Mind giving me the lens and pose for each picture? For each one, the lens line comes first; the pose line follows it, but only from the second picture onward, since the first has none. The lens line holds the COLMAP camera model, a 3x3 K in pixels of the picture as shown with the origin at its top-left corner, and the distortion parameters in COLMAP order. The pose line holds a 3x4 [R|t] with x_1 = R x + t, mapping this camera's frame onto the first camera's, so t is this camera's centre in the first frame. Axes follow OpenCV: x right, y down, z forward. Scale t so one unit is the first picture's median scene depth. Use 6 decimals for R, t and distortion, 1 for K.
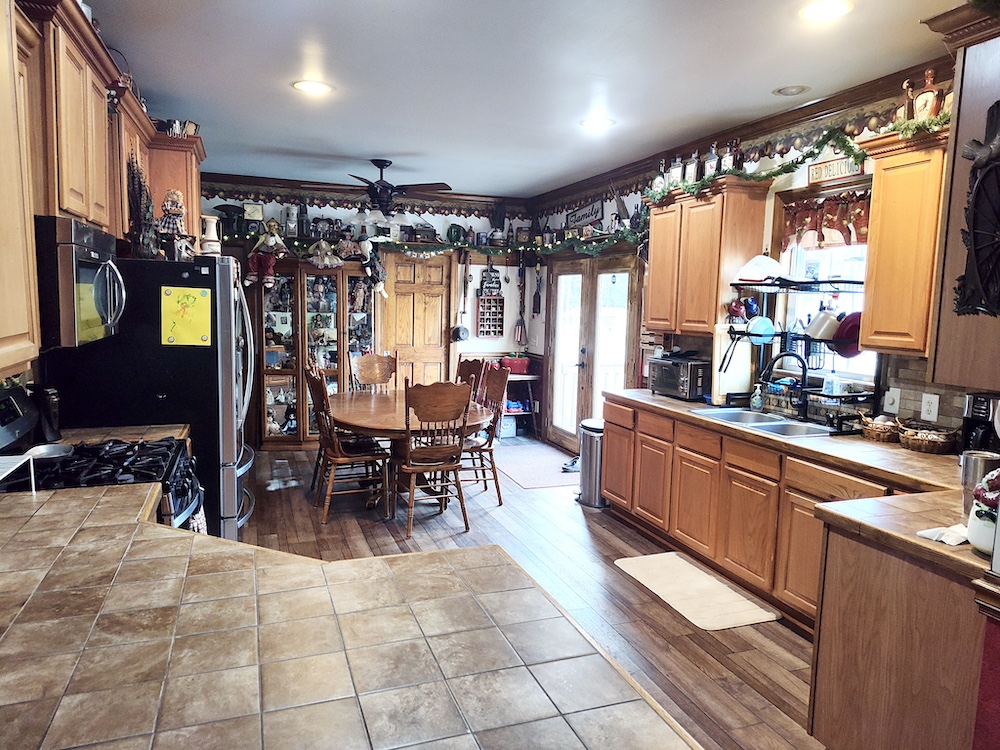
lens RADIAL K [[685.4, 0, 499.6], [0, 685.4, 379.0], [0, 0, 1]] dist [0.048163, -0.057826]
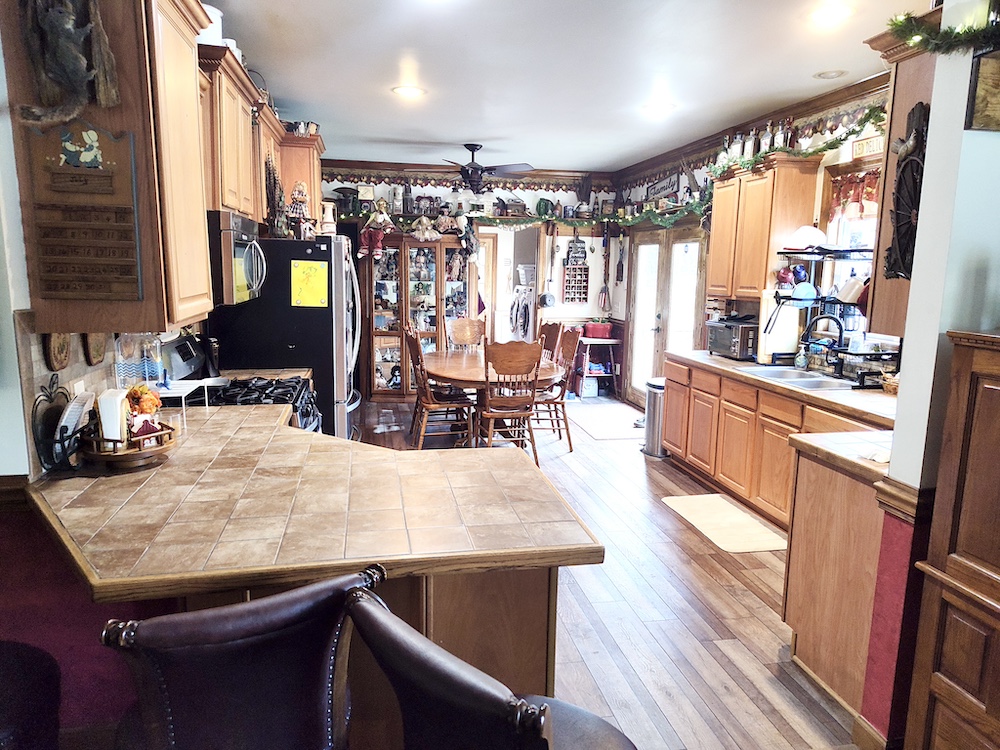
lens RADIAL K [[685.4, 0, 495.9], [0, 685.4, 377.6], [0, 0, 1]] dist [0.048163, -0.057826]
pose [[0.986509, 0.019773, -0.162506, 0.073486], [-0.012903, 0.998982, 0.043223, 0.017952], [0.163195, -0.040543, 0.985760, -0.155182]]
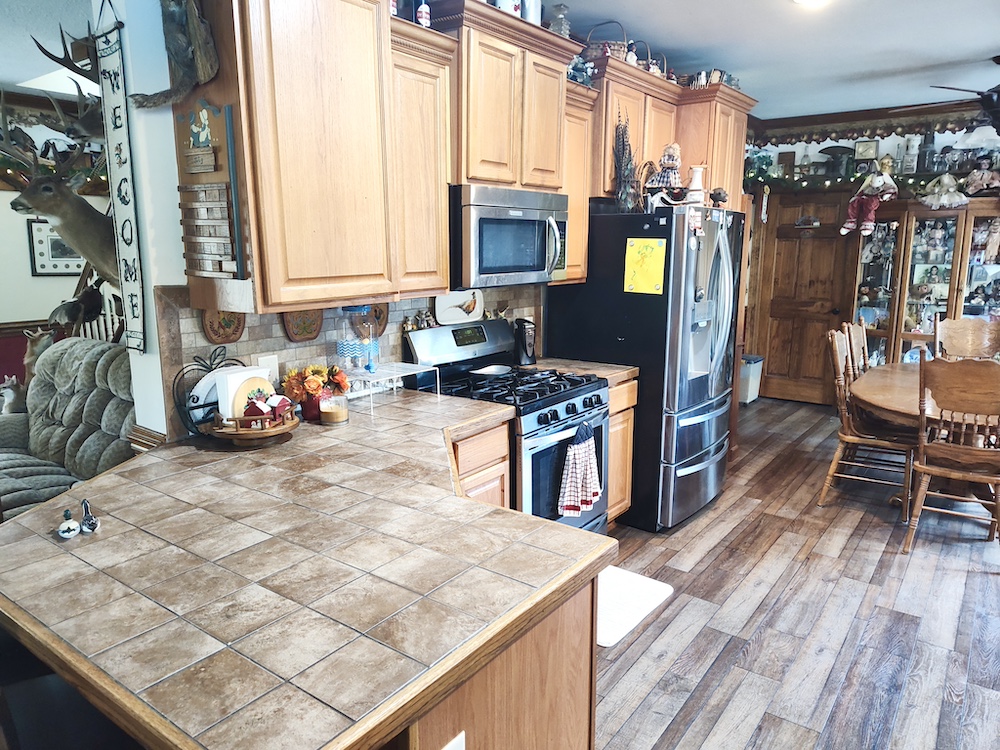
lens RADIAL K [[685.4, 0, 493.5], [0, 685.4, 369.3], [0, 0, 1]] dist [0.048163, -0.057826]
pose [[0.543273, 0.126458, -0.829977, 0.247168], [-0.084272, 0.991812, 0.095954, -0.011894], [0.835316, 0.017814, 0.549482, 0.181928]]
